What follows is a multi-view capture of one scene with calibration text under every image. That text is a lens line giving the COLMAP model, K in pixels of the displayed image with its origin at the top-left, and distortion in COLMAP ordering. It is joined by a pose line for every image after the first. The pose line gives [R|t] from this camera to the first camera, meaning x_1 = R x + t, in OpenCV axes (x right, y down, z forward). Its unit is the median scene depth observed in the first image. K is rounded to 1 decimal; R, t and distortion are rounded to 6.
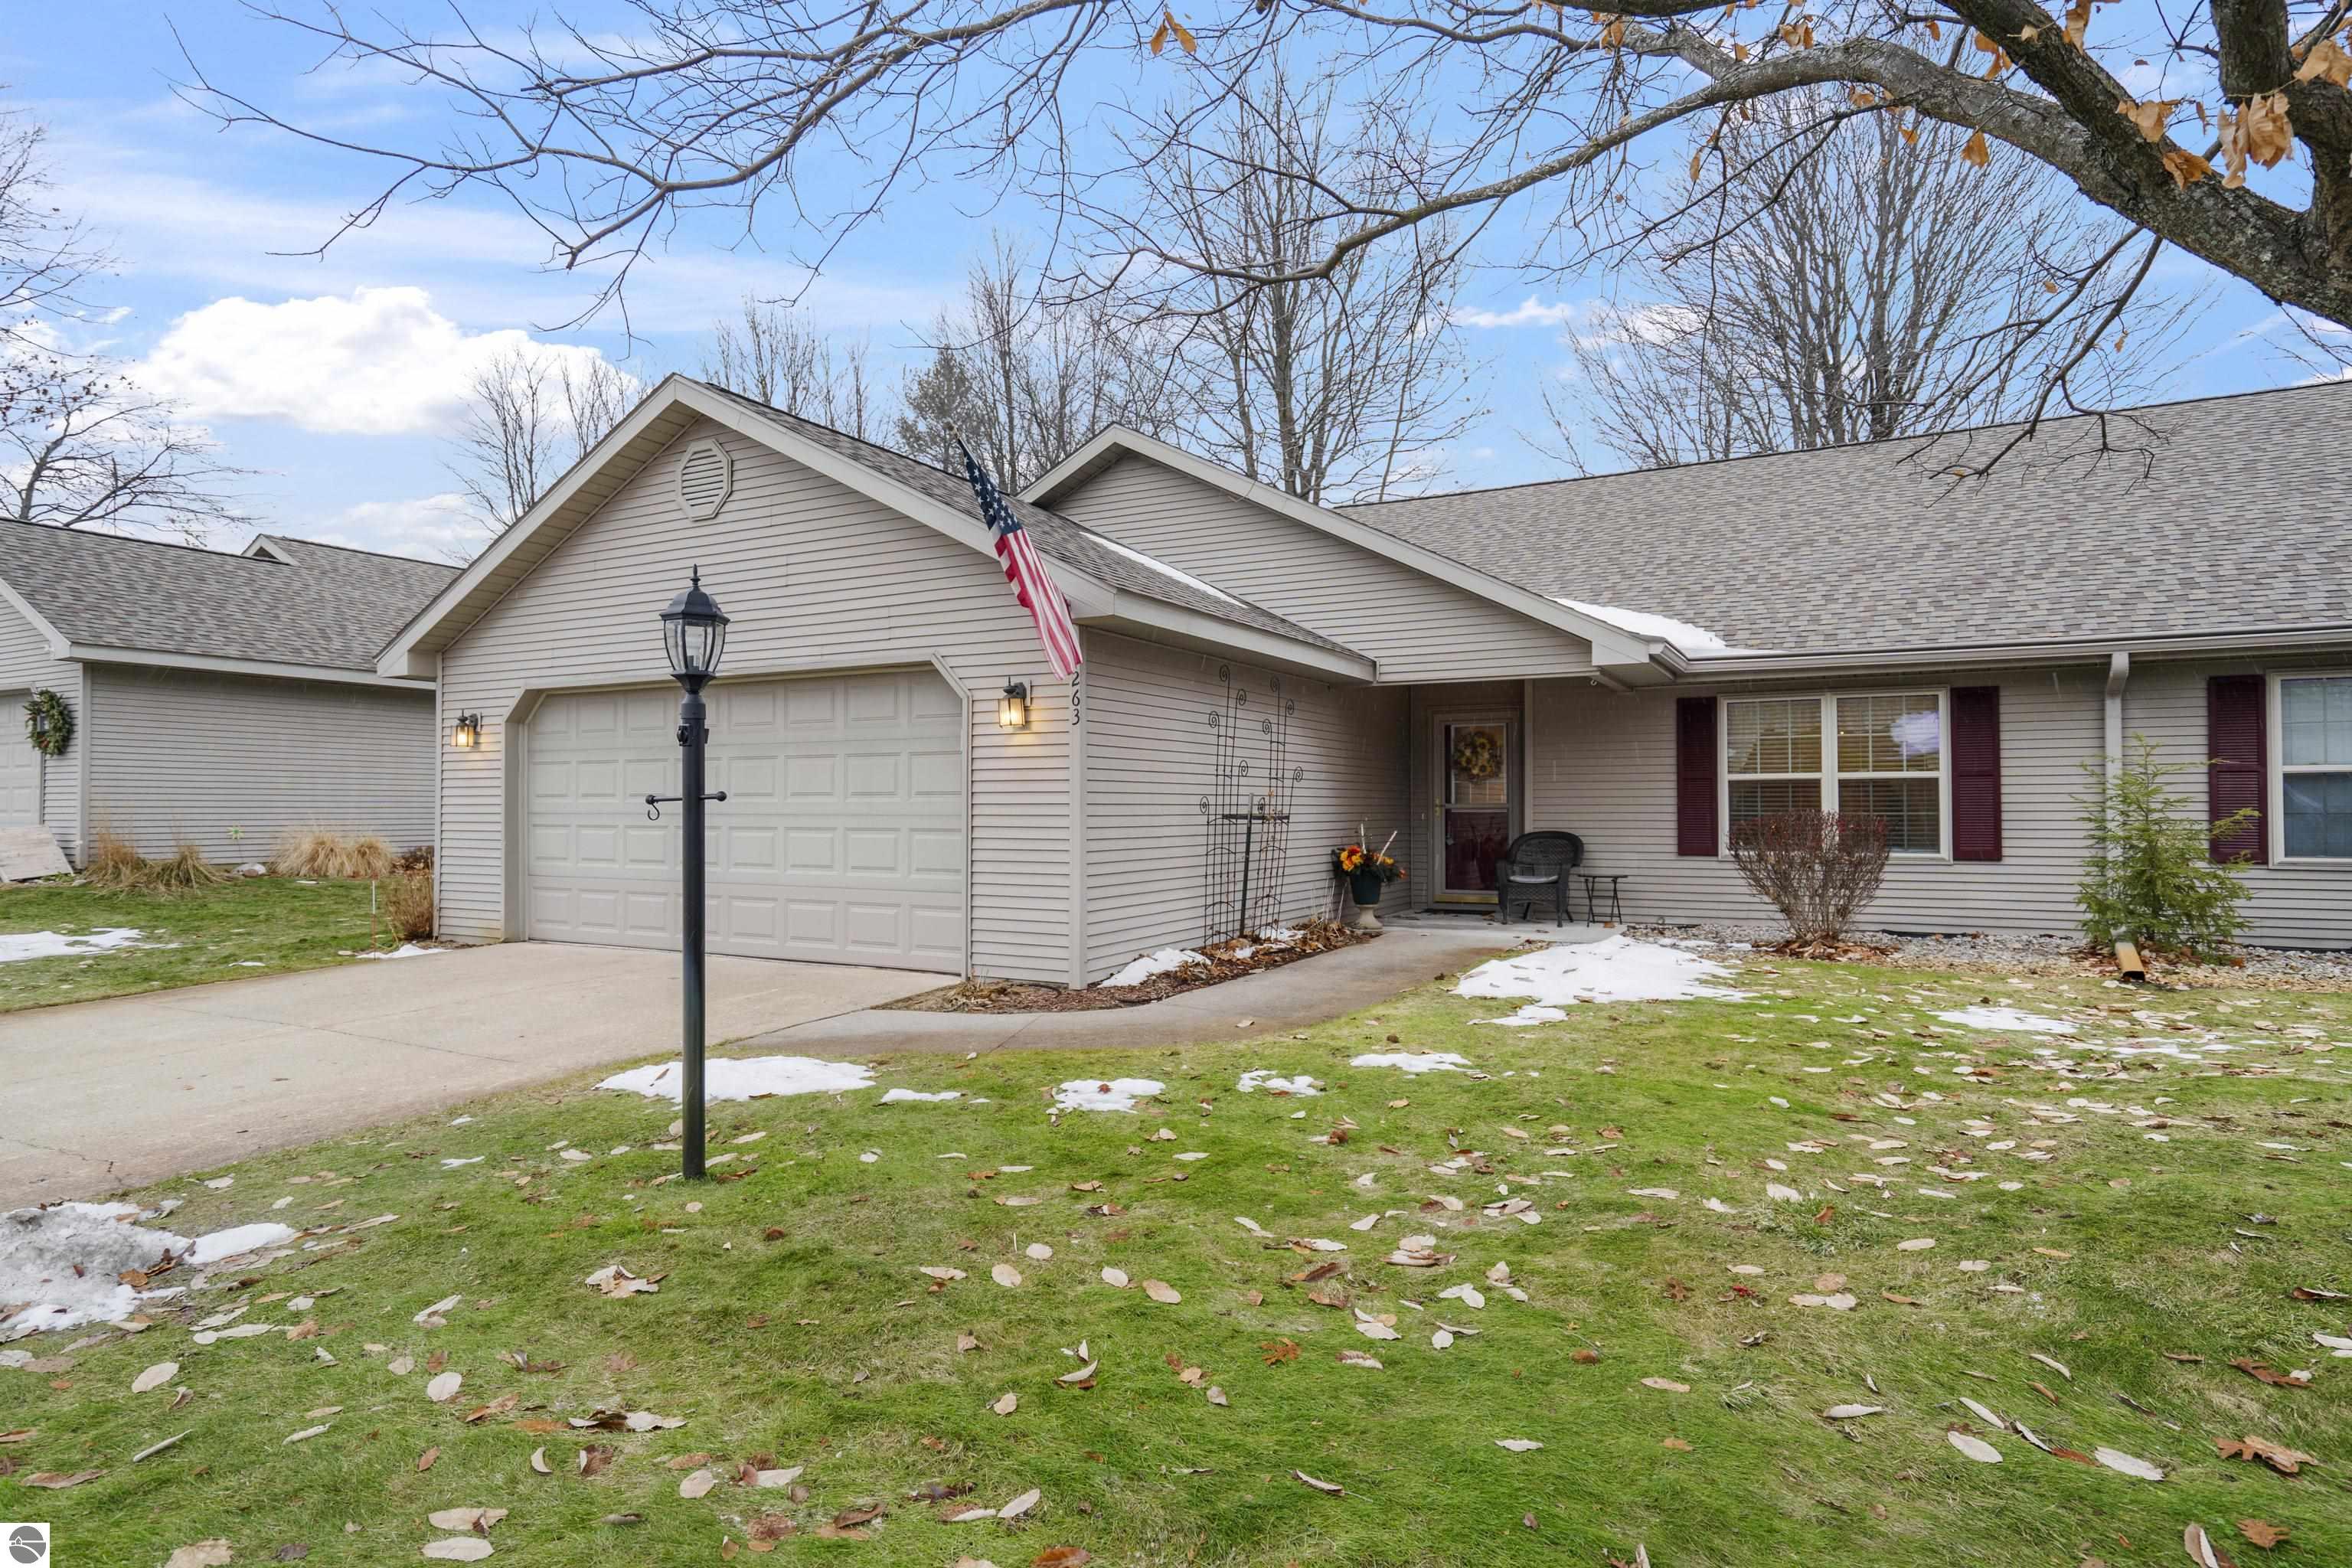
lens RADIAL K [[1275.7, 0, 1171.3], [0, 1275.7, 780.8], [0, 0, 1]] dist [0.004012, 0.000005]
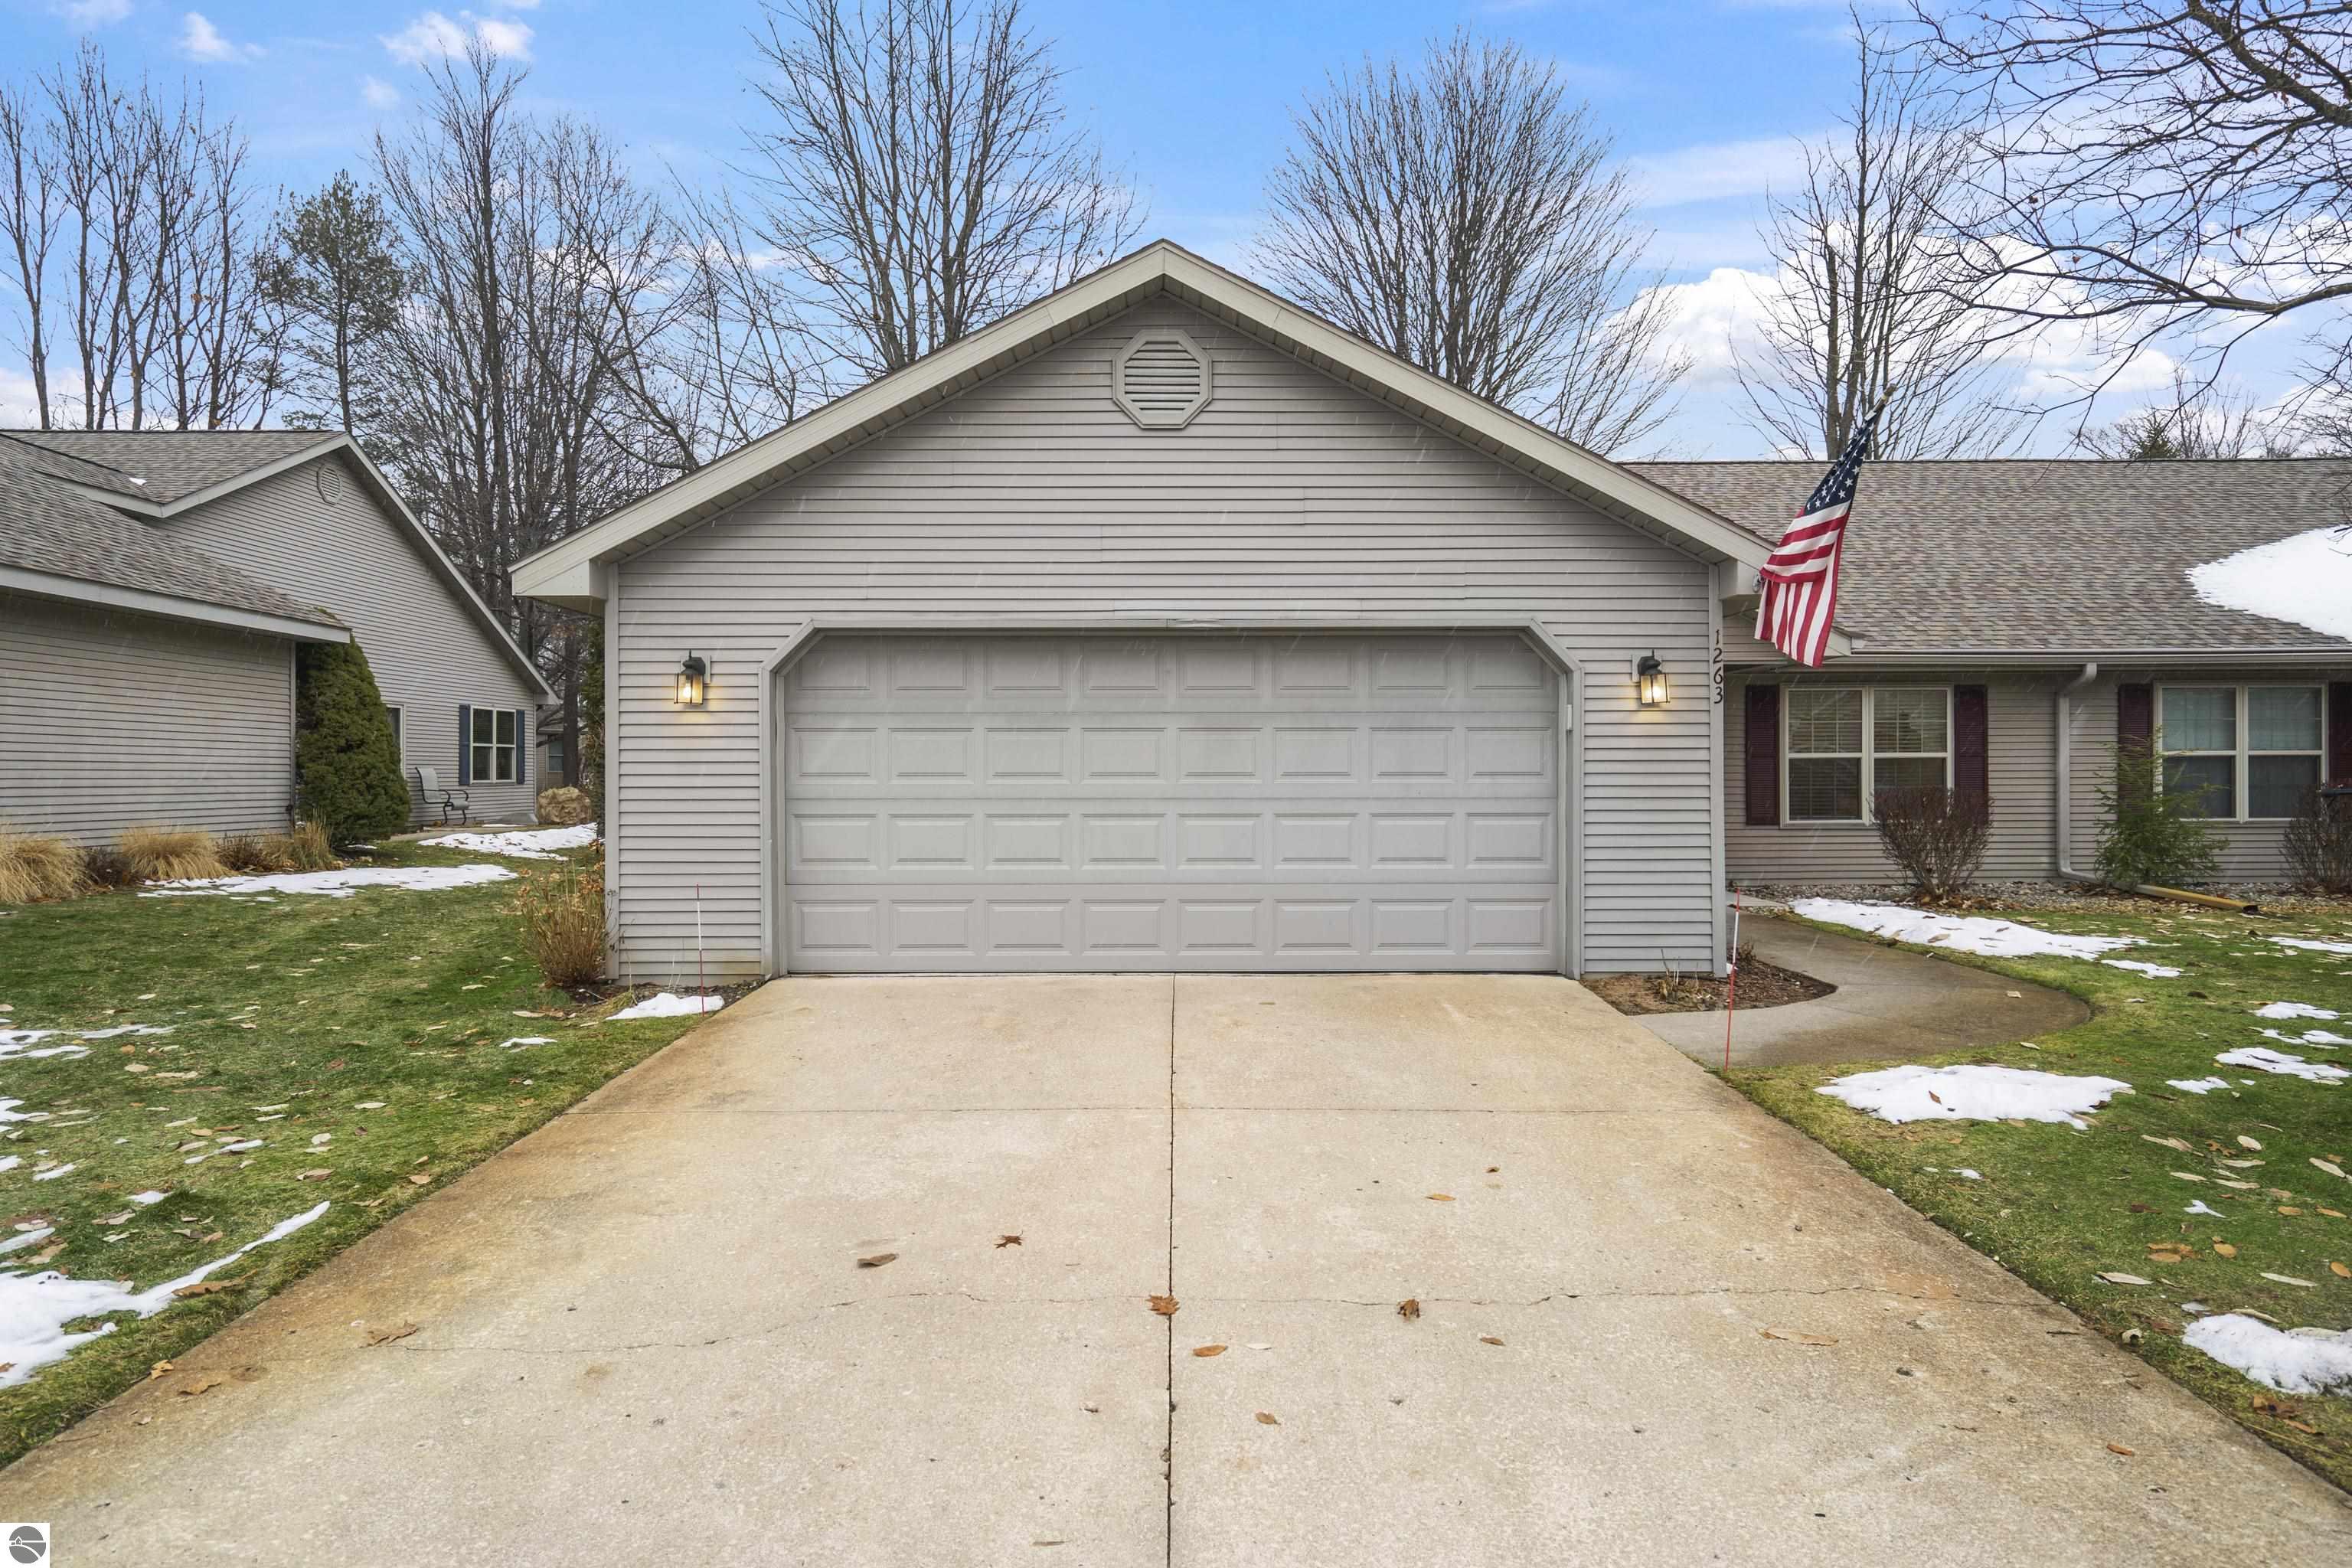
lens RADIAL K [[1345.5, 0, 1179.7], [0, 1345.5, 789.7], [0, 0, 1]] dist [0.003616, 0.000309]
pose [[0.873553, -0.007323, 0.486674, -0.676172], [-0.008715, 0.999491, 0.030683, -0.005172], [-0.486651, -0.031045, 0.873045, 0.225032]]
